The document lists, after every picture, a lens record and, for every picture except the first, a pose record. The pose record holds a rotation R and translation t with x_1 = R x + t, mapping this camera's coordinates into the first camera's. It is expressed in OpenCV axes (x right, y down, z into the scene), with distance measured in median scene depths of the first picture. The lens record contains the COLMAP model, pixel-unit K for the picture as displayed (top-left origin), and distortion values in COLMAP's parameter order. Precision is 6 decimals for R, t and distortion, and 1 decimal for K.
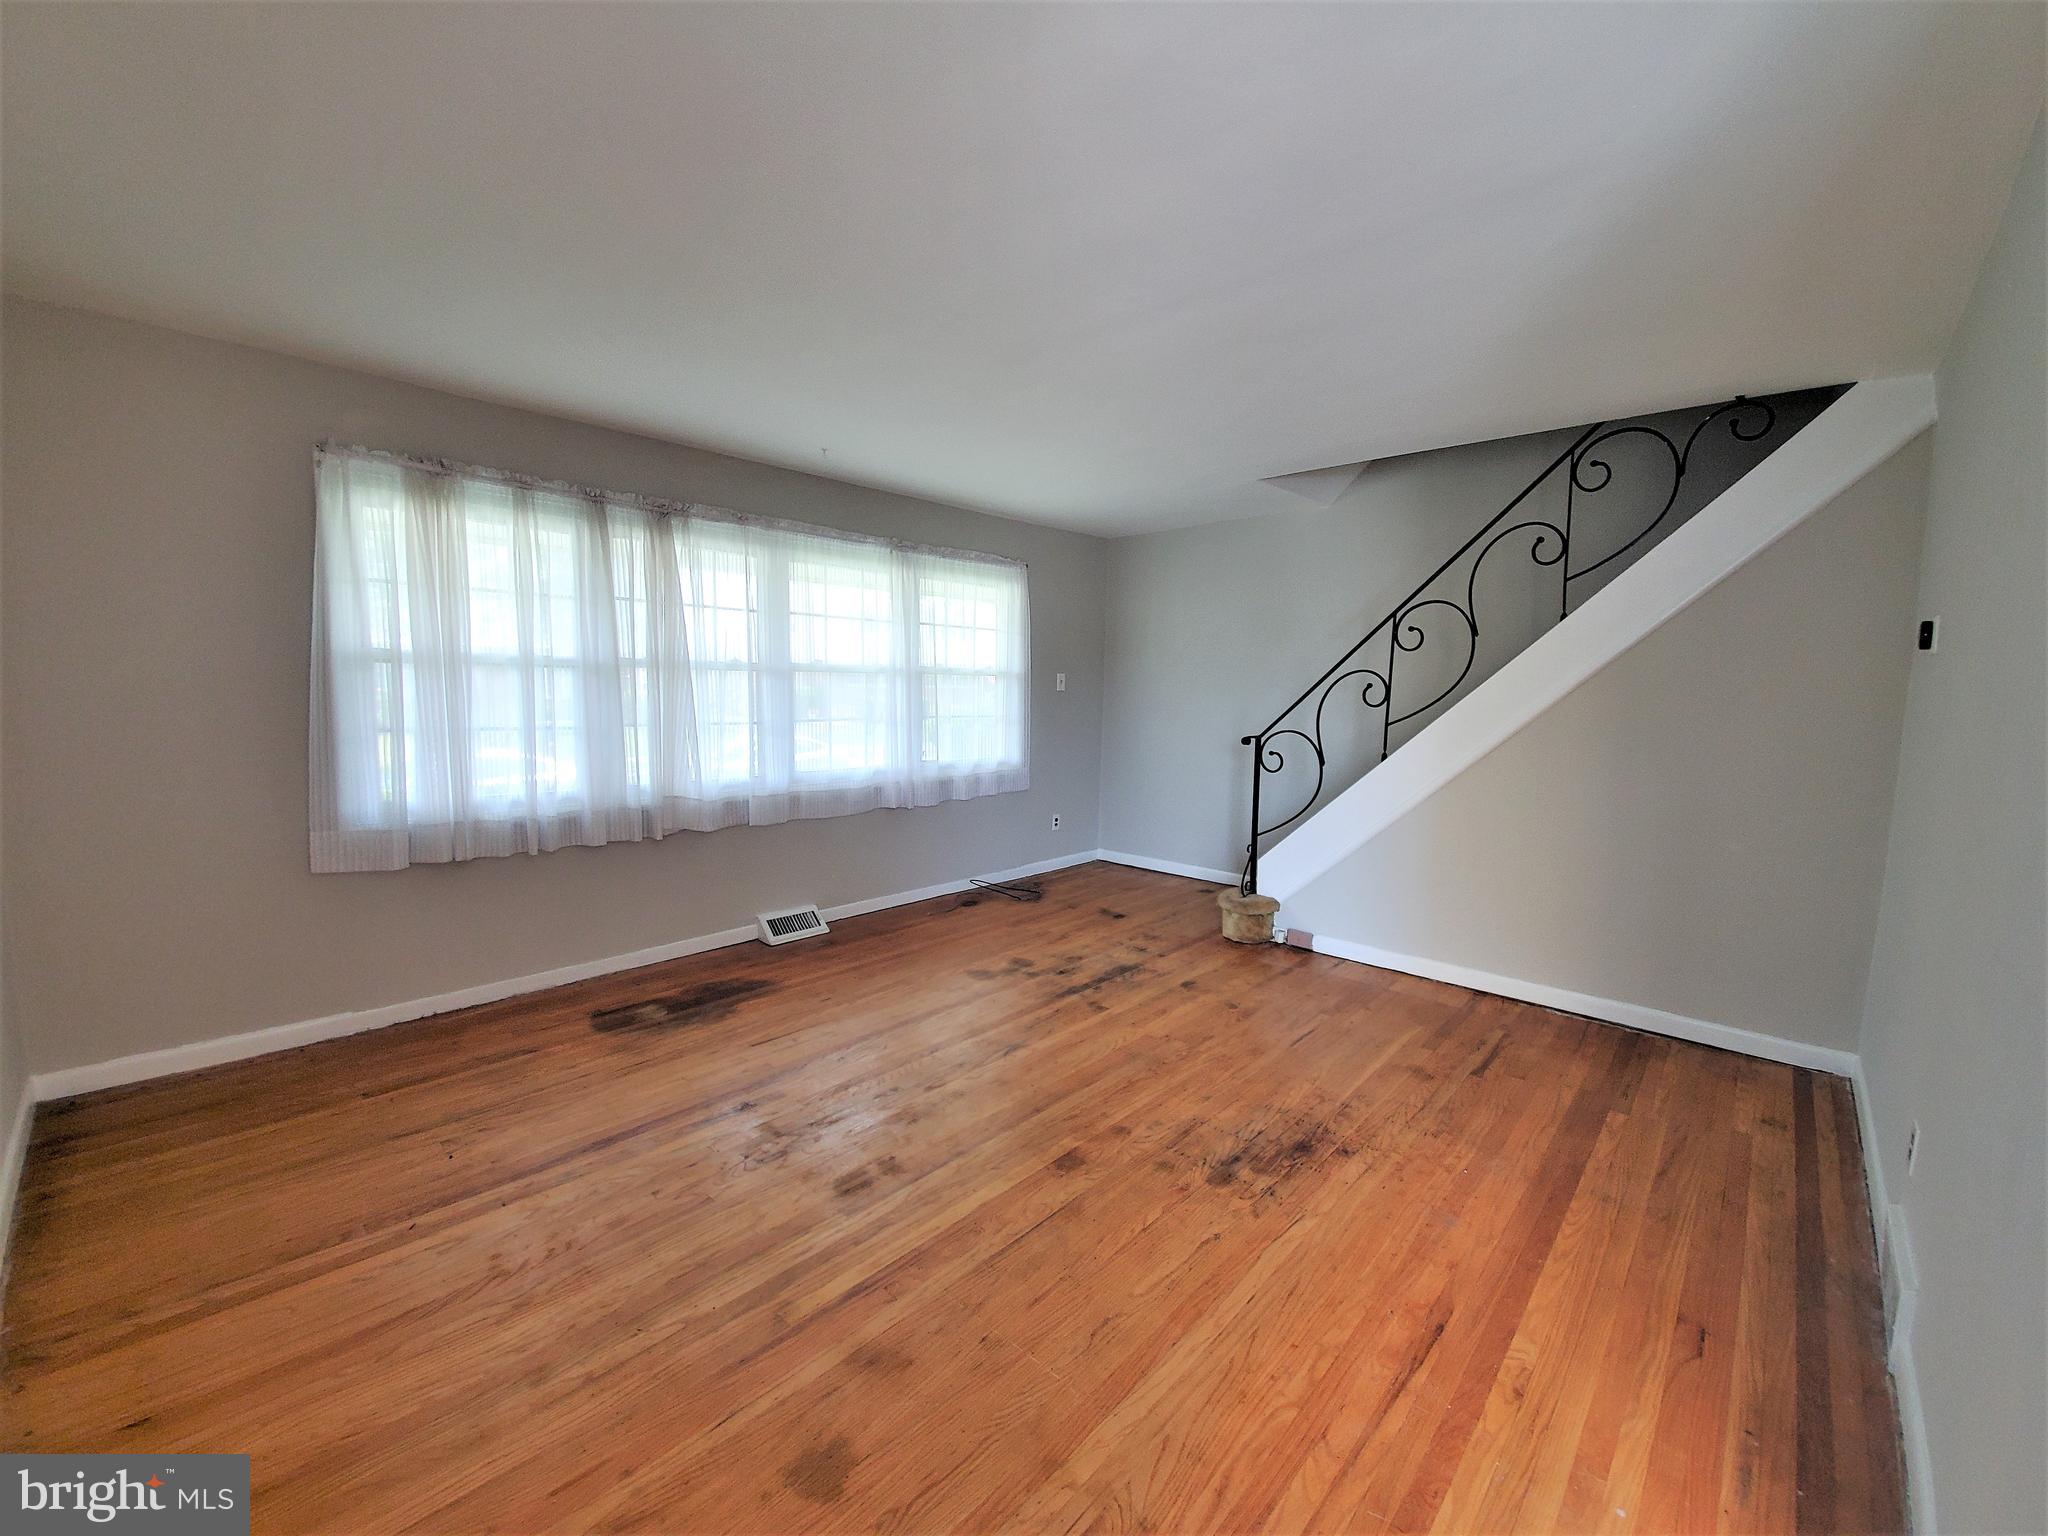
lens RADIAL K [[812.8, 0, 1044.9], [0, 812.8, 770.1], [0, 0, 1]] dist [0.013938, -0.016916]
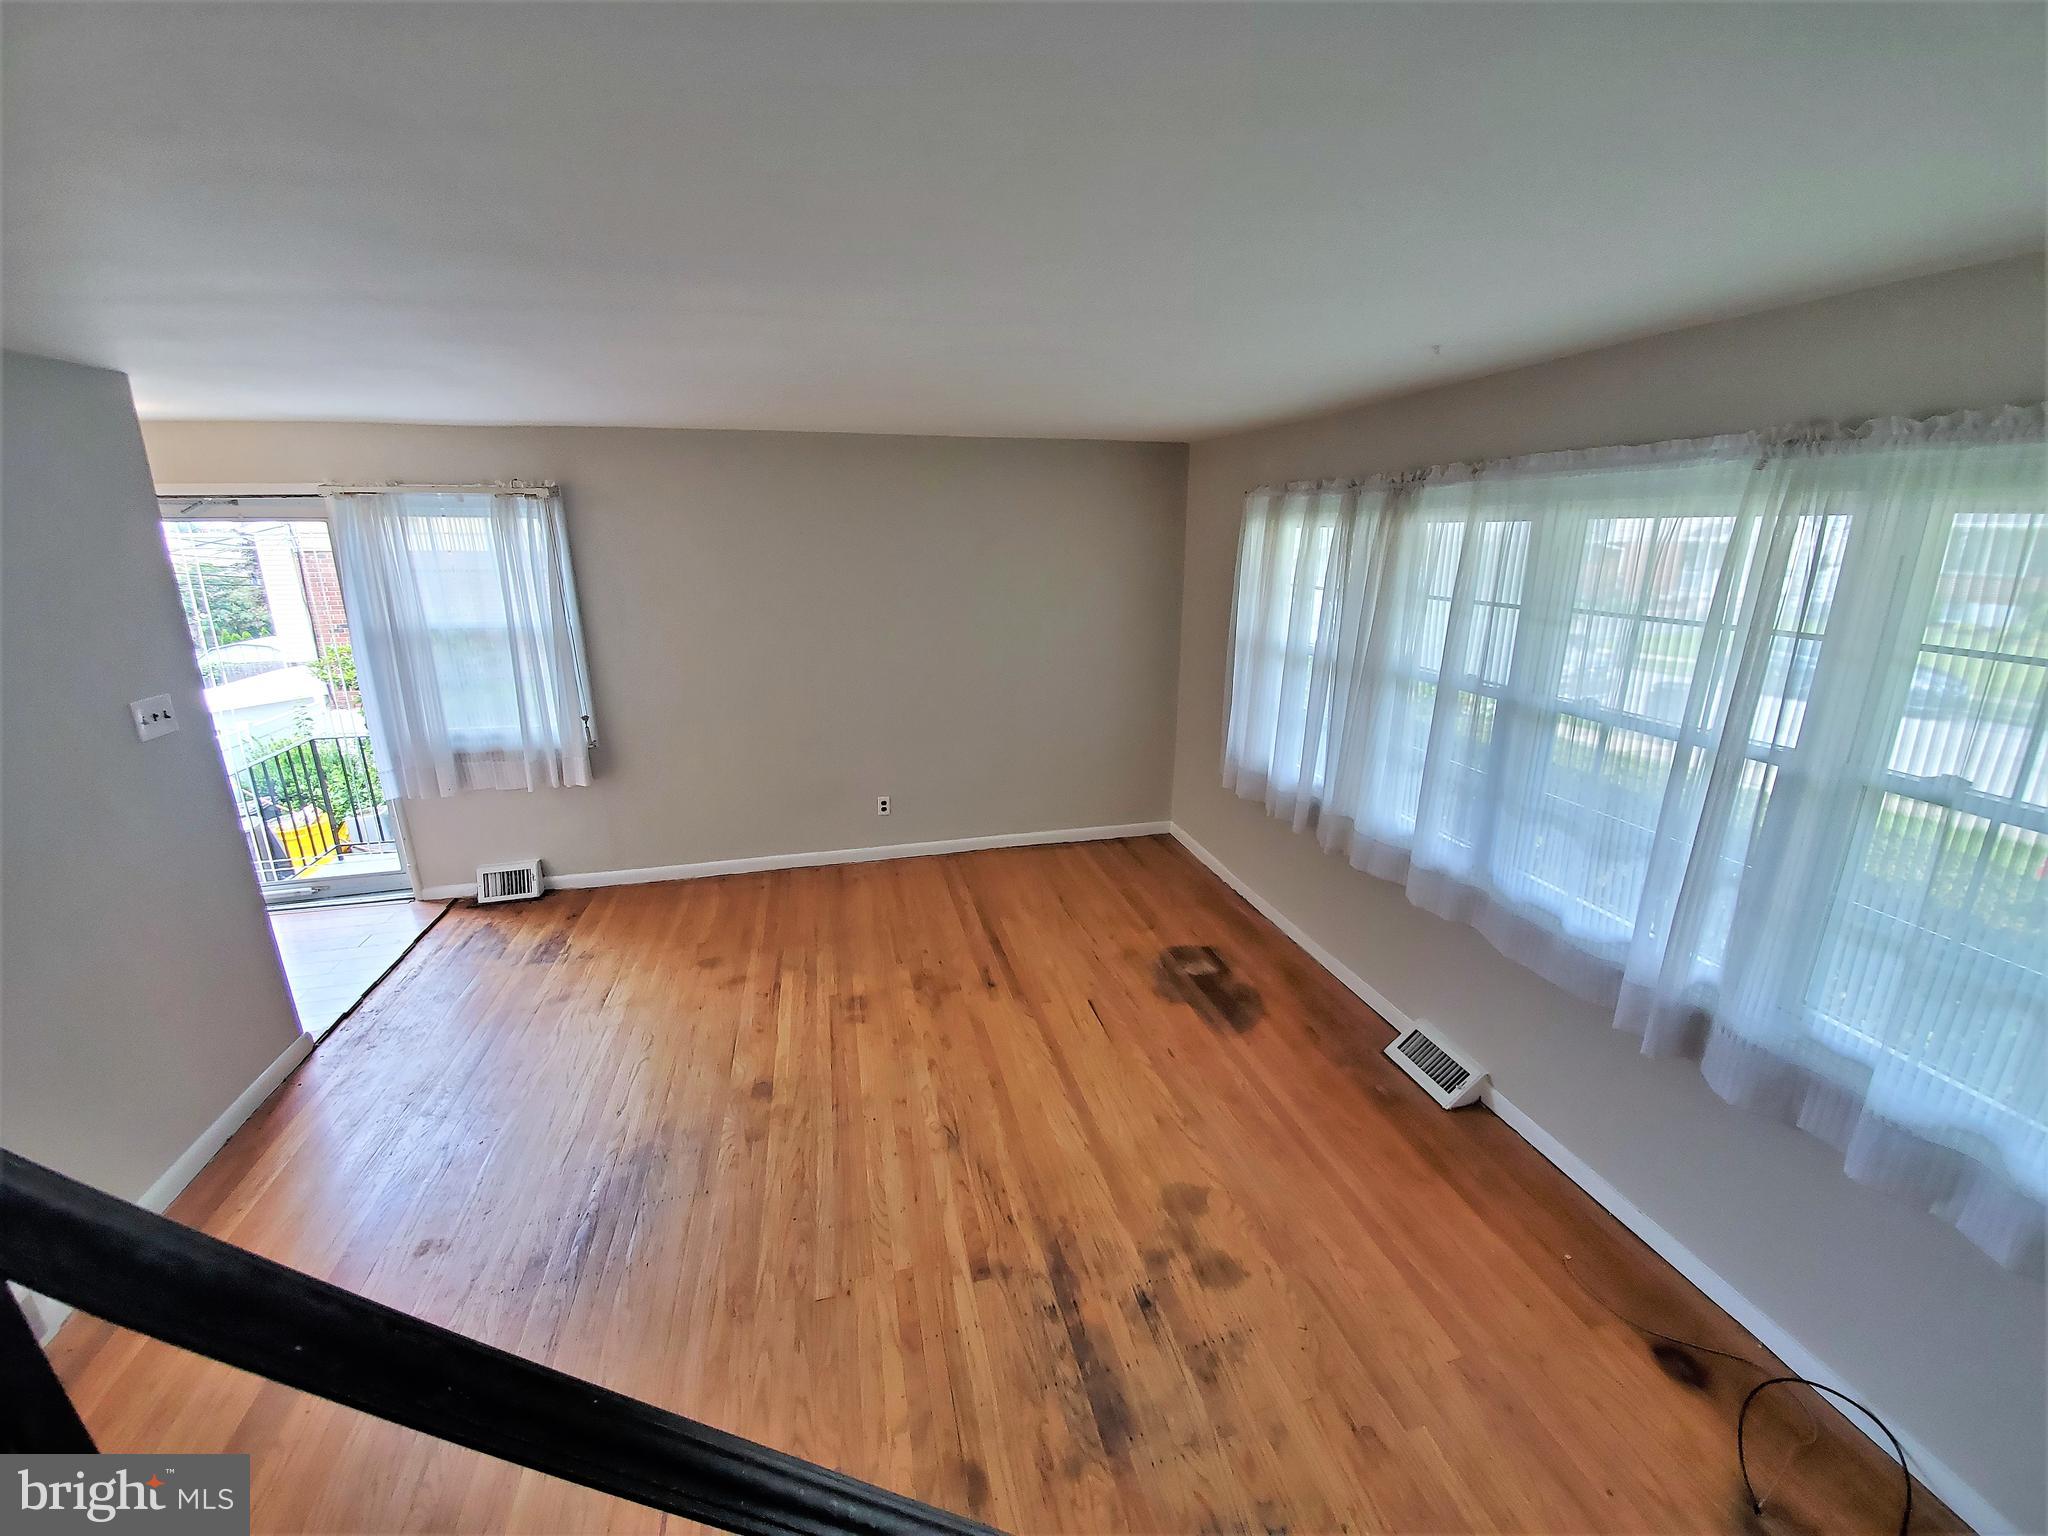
lens RADIAL K [[808.5, 0, 1044.7], [0, 808.5, 770.4], [0, 0, 1]] dist [-0.005205, -0.000136]
pose [[-0.544193, 0.215737, -0.810747, 0.480625], [-0.097140, 0.943669, 0.316310, -0.294265], [0.833317, 0.250890, -0.492582, 1.270905]]
